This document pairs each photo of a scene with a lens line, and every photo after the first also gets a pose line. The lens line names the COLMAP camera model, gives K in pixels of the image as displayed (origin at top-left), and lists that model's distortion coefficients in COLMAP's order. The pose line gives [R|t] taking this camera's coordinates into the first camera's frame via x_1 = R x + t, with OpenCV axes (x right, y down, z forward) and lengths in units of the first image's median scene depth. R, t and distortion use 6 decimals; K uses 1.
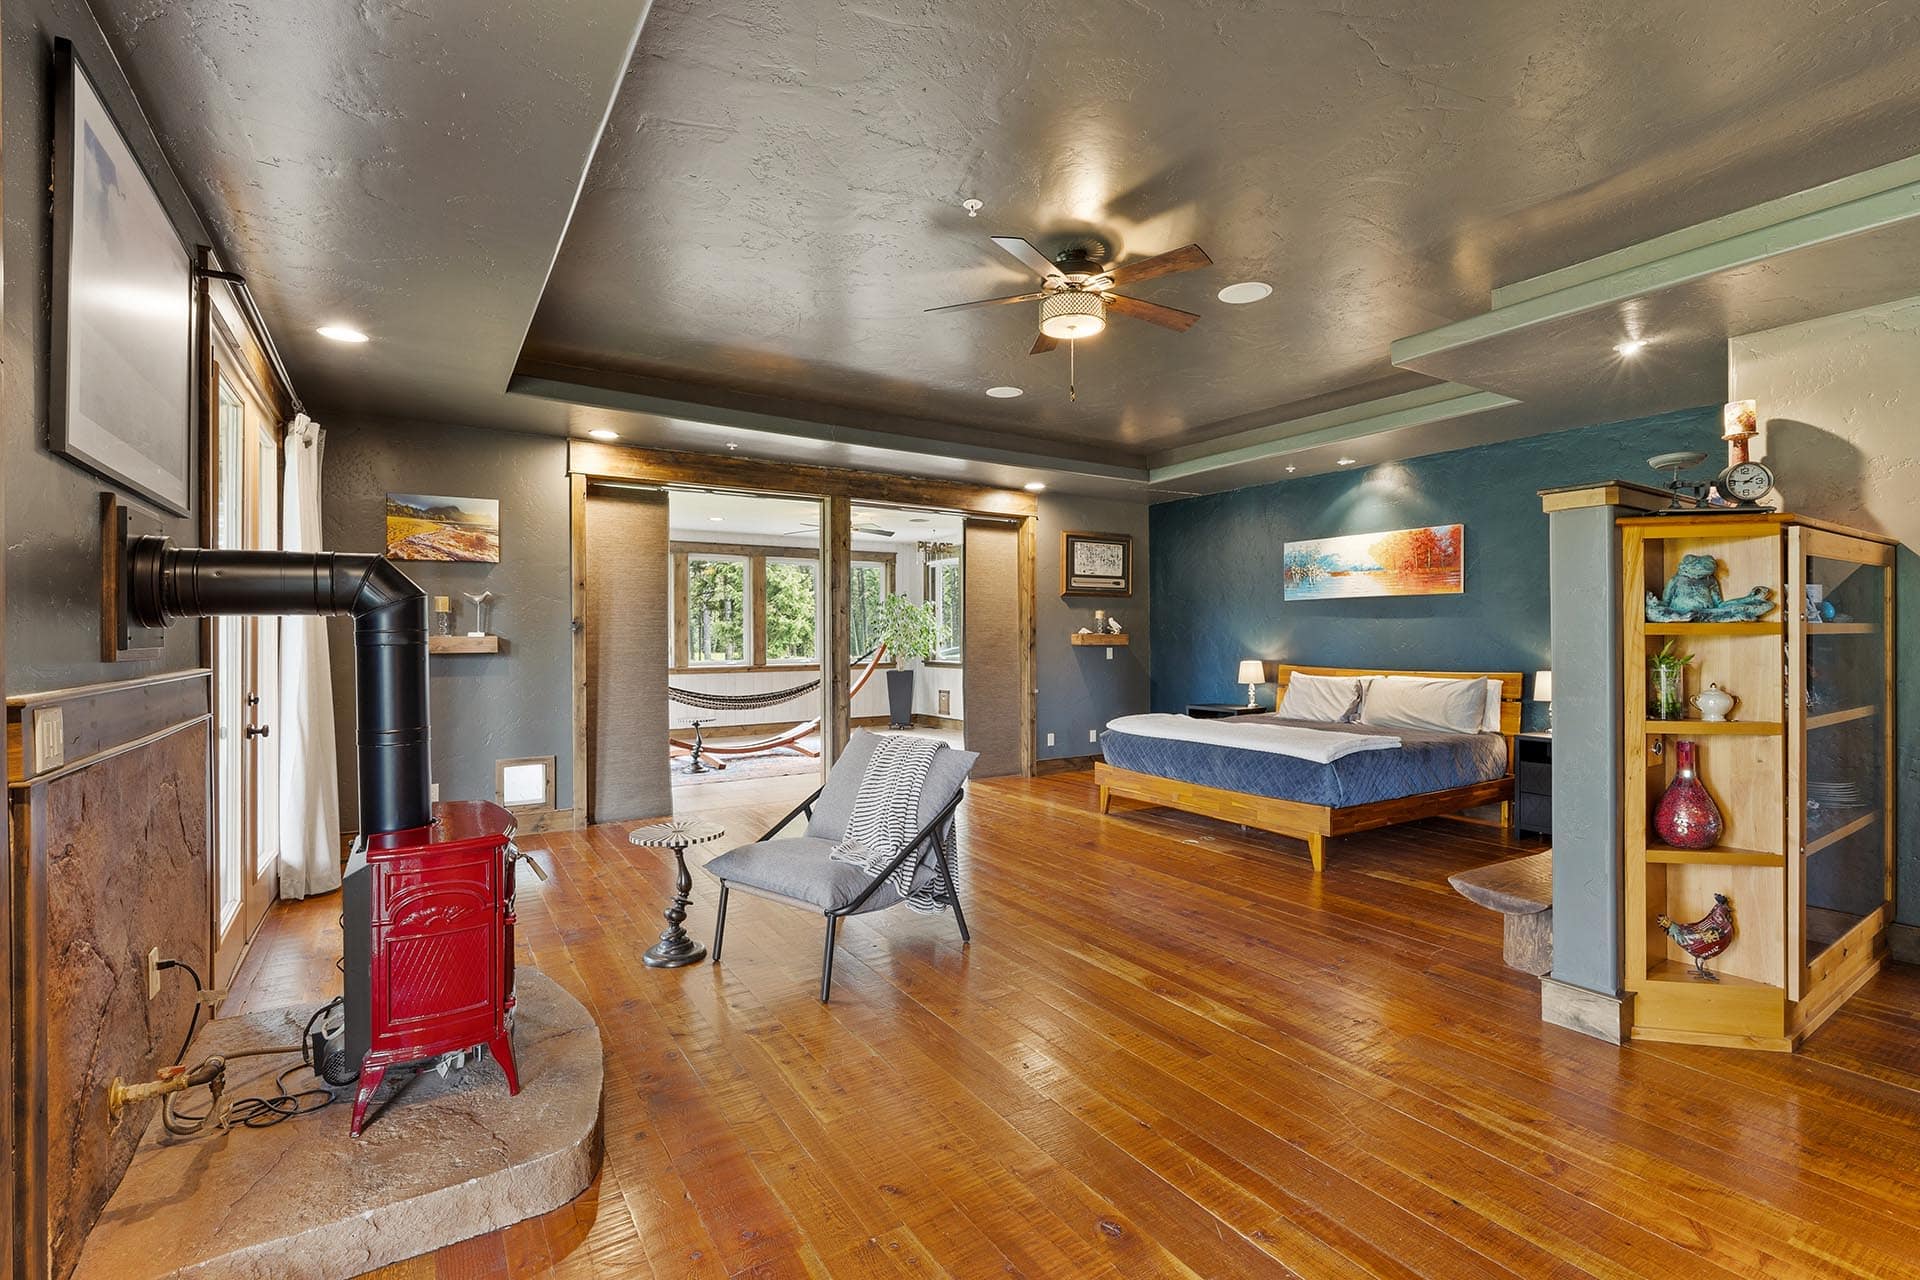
lens RADIAL K [[847.6, 0, 960.7], [0, 847.6, 630.1], [0, 0, 1]] dist [-0.002243, 0.000099]
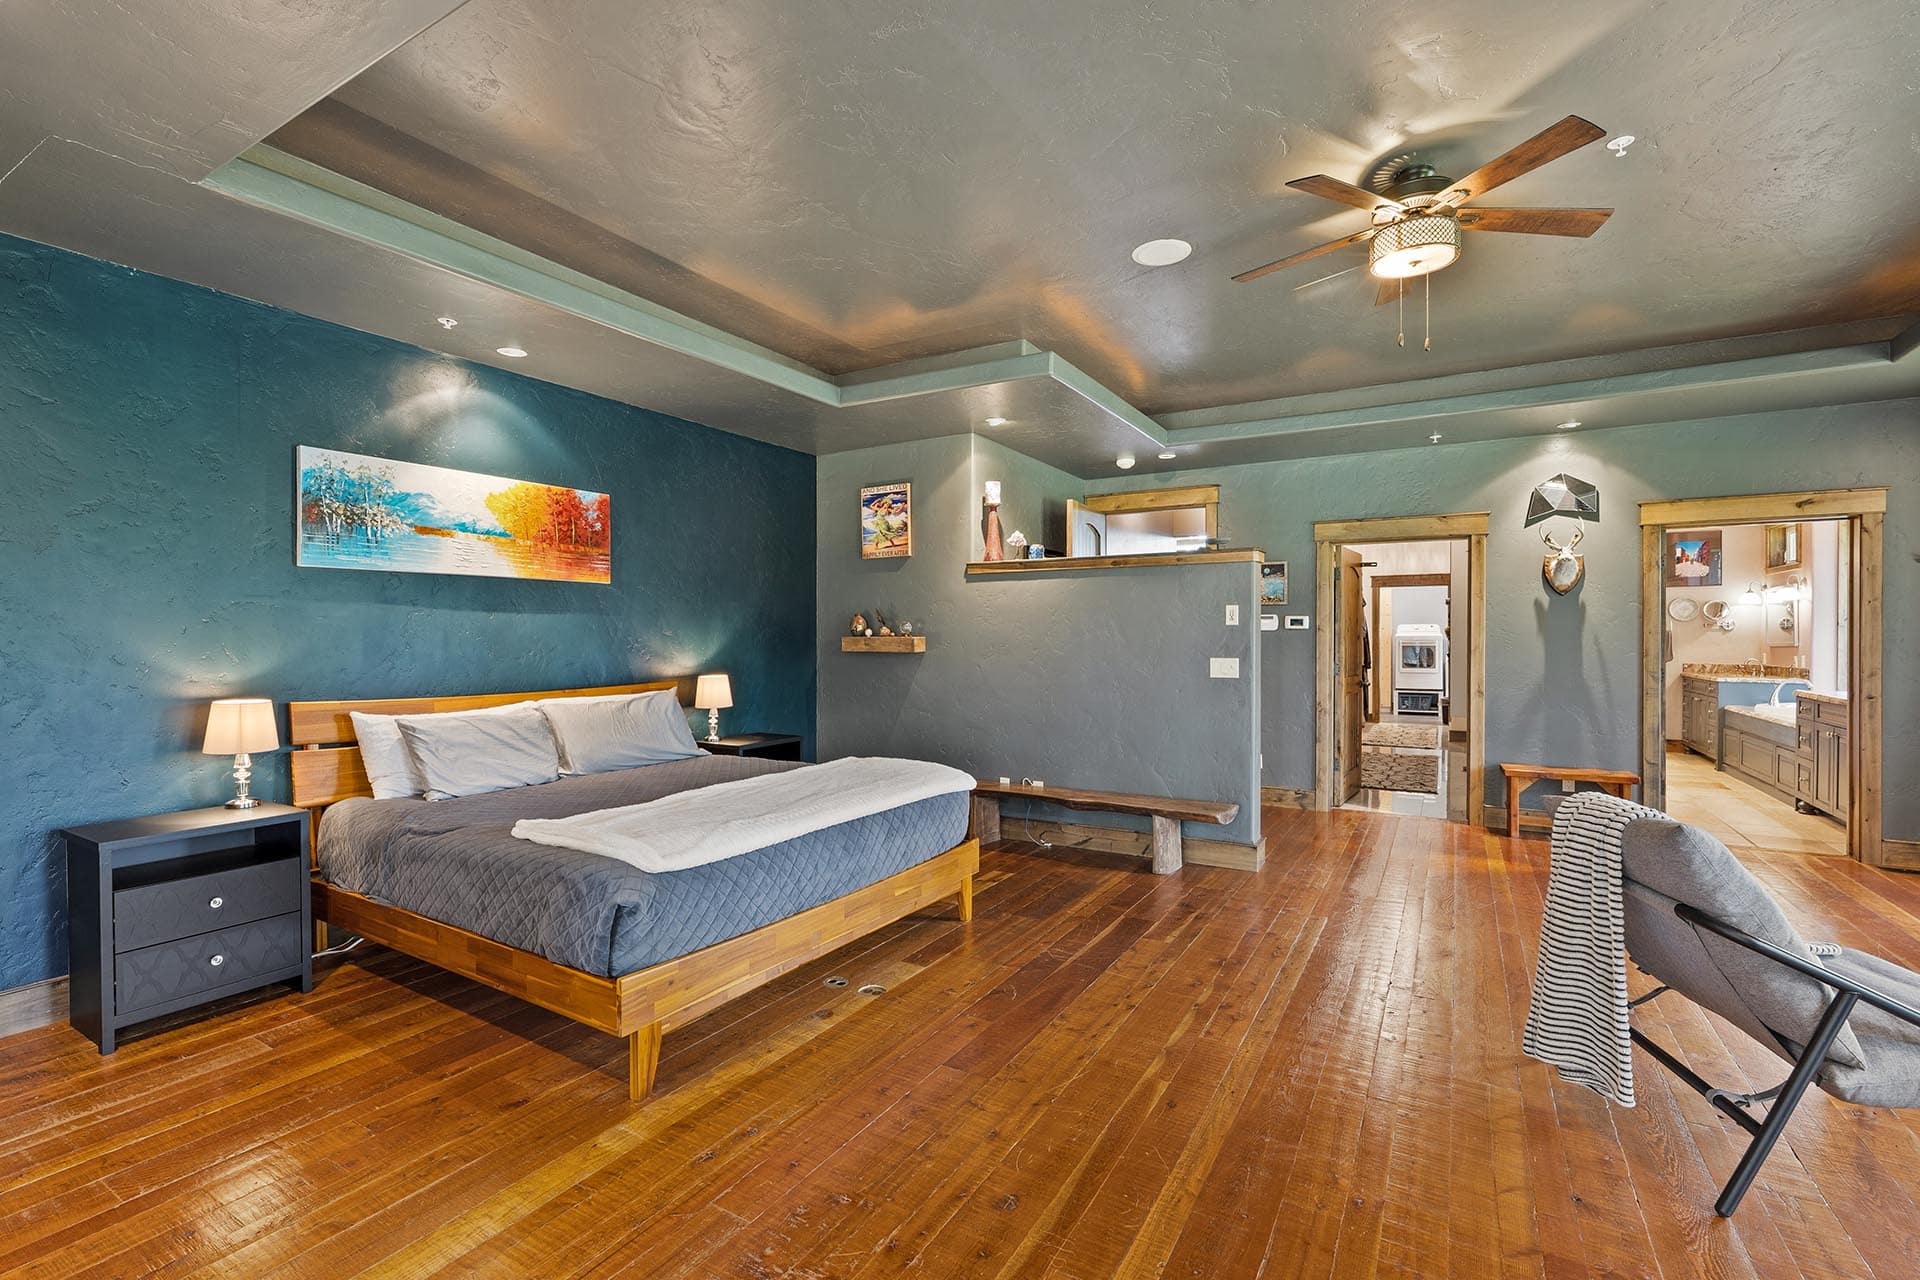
lens RADIAL K [[847.6, 0, 960.7], [0, 847.6, 630.1], [0, 0, 1]] dist [-0.002243, 0.000099]
pose [[-0.443536, 0.012481, 0.896170, -0.239077], [-0.000122, 0.999902, -0.013985, 0.008905], [-0.896257, -0.006312, -0.443491, 1.026905]]
